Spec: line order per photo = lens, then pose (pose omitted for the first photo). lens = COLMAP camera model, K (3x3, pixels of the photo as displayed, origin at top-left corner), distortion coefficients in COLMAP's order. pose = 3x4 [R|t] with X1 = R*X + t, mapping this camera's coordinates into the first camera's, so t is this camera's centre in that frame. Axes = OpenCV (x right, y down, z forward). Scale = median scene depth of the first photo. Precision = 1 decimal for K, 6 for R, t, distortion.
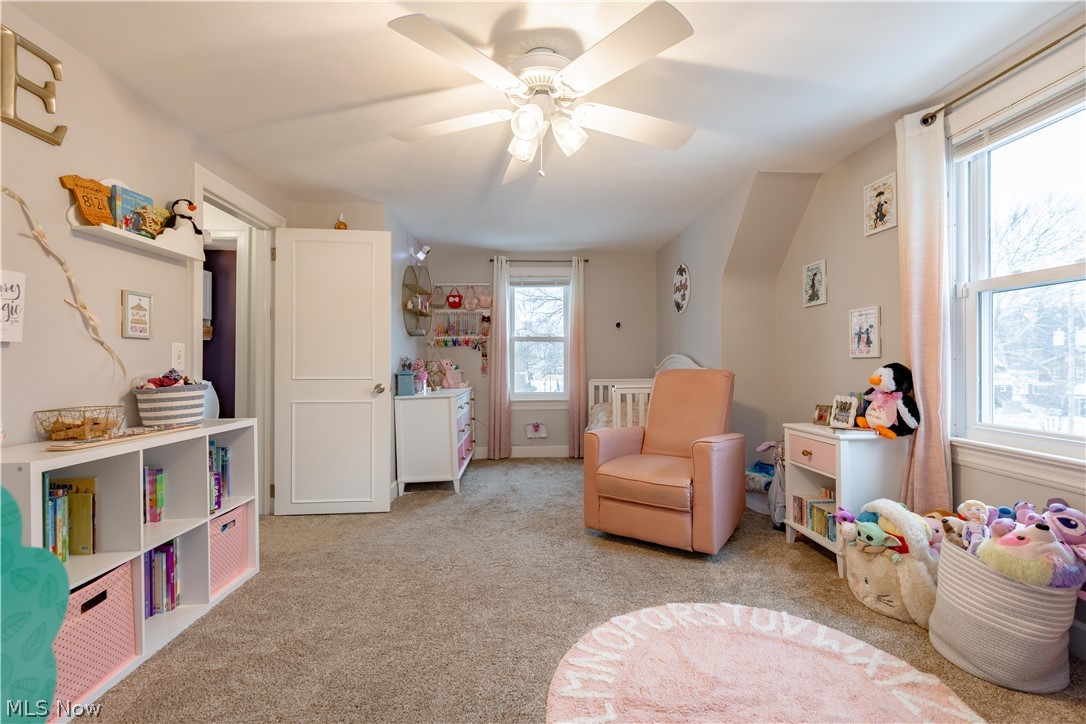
lens RADIAL K [[493.2, 0, 543.4], [0, 493.2, 363.9], [0, 0, 1]] dist [-0.007994, 0.002002]
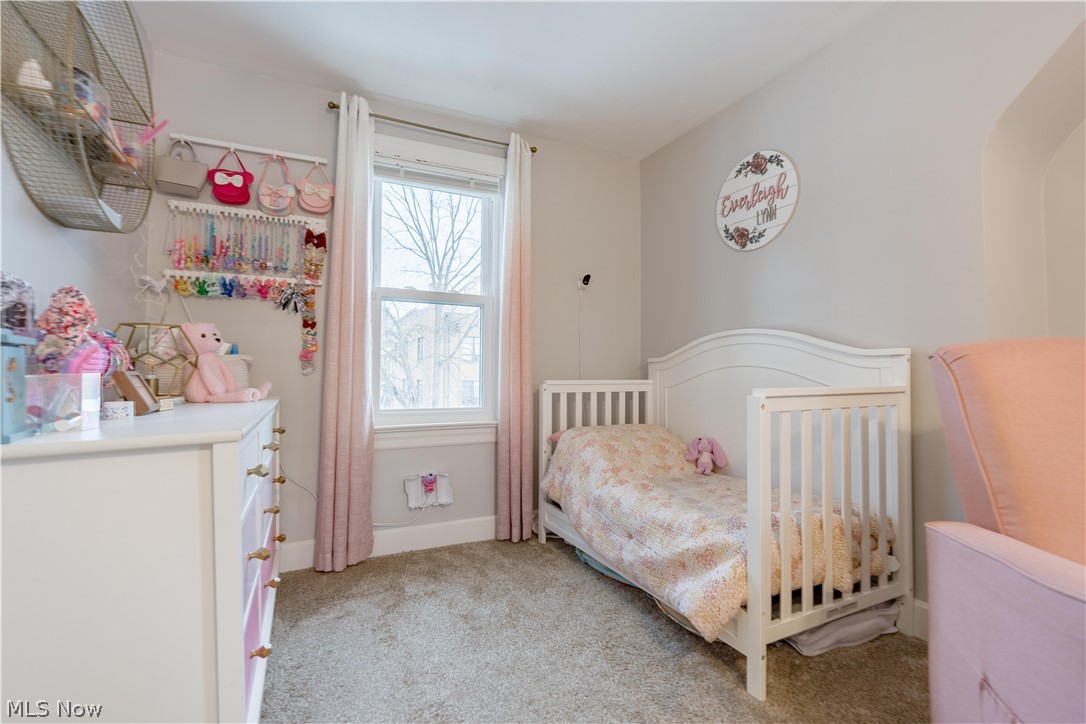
lens RADIAL K [[493.2, 0, 545.3], [0, 493.2, 362.4], [0, 0, 1]] dist [-0.007994, 0.002002]
pose [[0.916551, 0.017008, 0.399557, -0.102686], [-0.008473, 0.999697, -0.023116, 0.024058], [-0.399829, 0.017802, 0.916417, 0.532844]]
